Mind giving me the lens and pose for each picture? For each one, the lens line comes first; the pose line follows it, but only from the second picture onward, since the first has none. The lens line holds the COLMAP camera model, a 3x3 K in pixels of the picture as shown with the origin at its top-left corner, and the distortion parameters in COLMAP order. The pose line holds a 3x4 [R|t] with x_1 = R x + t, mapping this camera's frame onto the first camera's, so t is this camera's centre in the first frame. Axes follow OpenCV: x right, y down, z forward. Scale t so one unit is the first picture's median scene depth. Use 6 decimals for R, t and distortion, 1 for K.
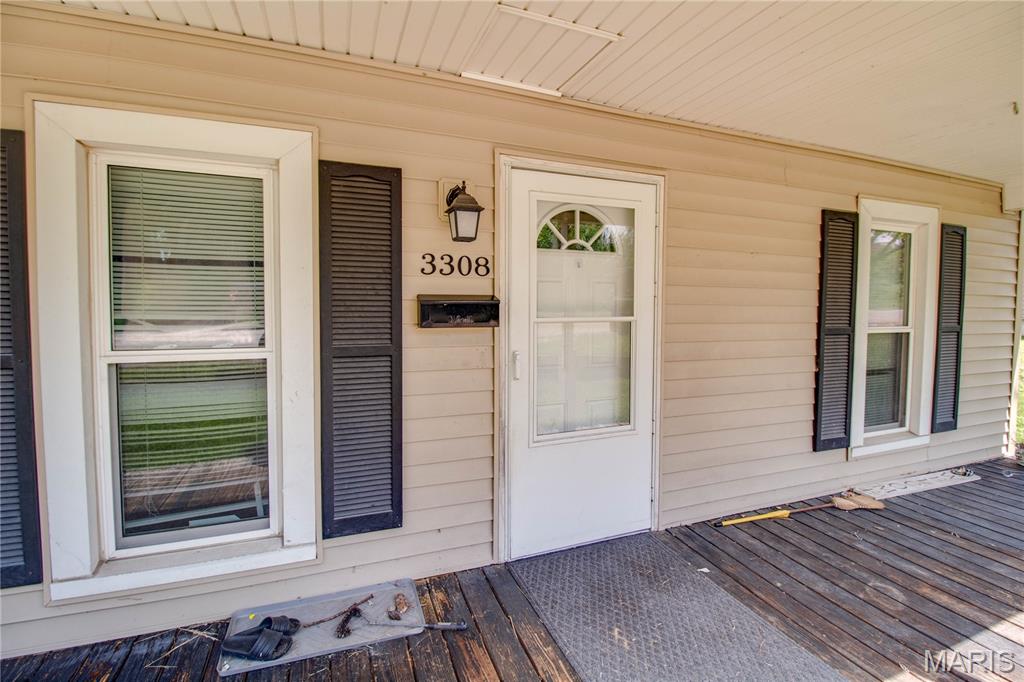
lens RADIAL K [[475.6, 0, 515.4], [0, 475.6, 323.5], [0, 0, 1]] dist [0.003529, -0.018774]
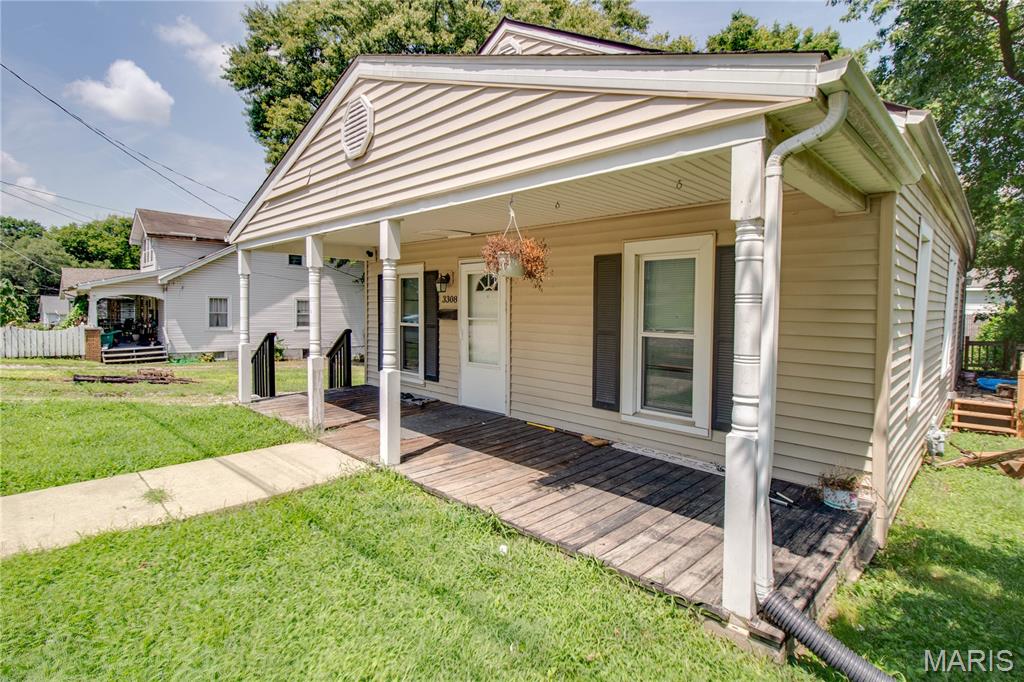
lens RADIAL K [[502.7, 0, 522.7], [0, 502.7, 316.6], [0, 0, 1]] dist [0.023393, -0.000010]
pose [[0.422239, 0.018095, -0.906304, 2.940922], [-0.044801, 0.998995, -0.000927, -0.030192], [0.905377, 0.040995, 0.422626, 0.080032]]
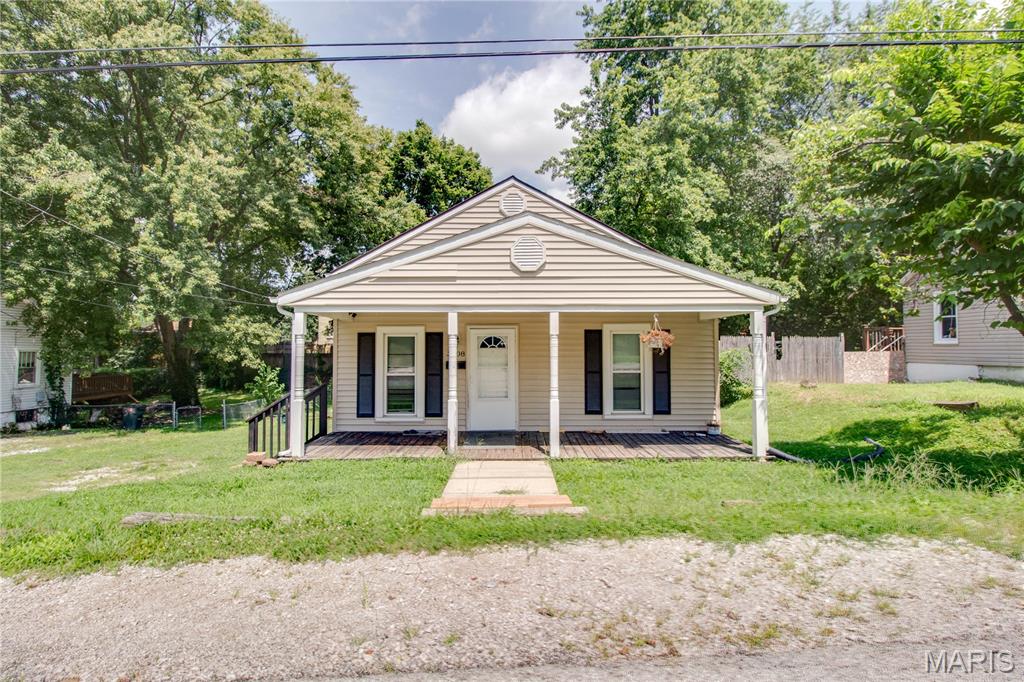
lens RADIAL K [[475.6, 0, 515.4], [0, 475.6, 323.5], [0, 0, 1]] dist [0.003529, -0.018774]
pose [[0.930280, -0.025140, -0.365988, 1.849177], [-0.006346, 0.996397, -0.084573, -0.039443], [0.366796, 0.080999, 0.926769, -2.625654]]
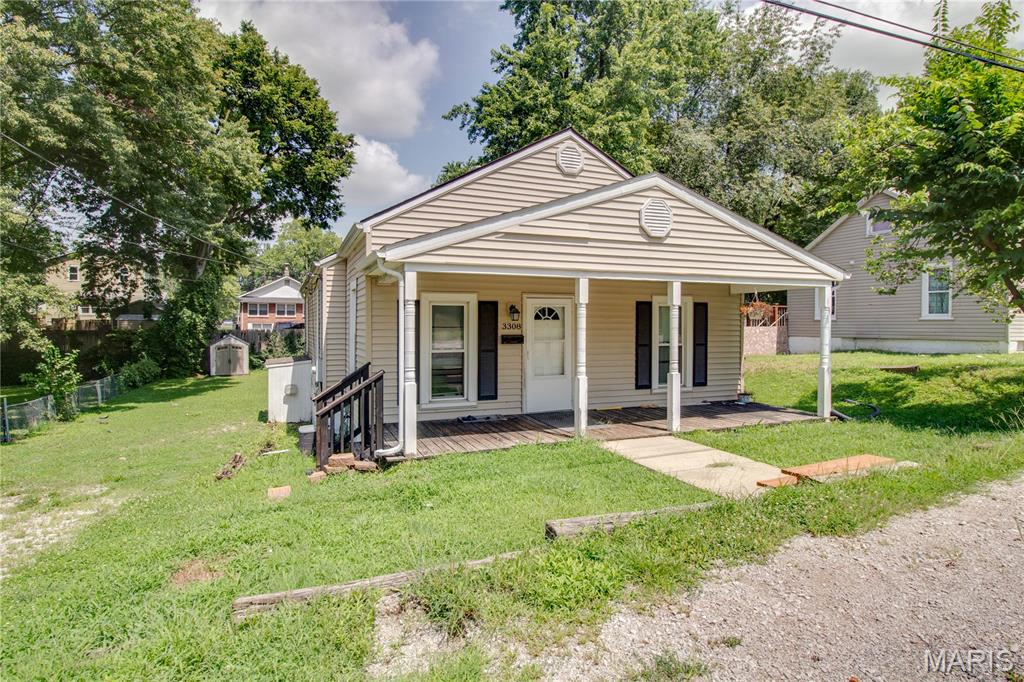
lens RADIAL K [[541.1, 0, 512.0], [0, 541.1, 320.2], [0, 0, 1]] dist [0.001213, -0.009591]
pose [[0.999958, -0.004716, 0.007821, -0.152347], [0.005043, 0.999086, -0.042441, 0.002896], [-0.007614, 0.042479, 0.999068, -3.030917]]
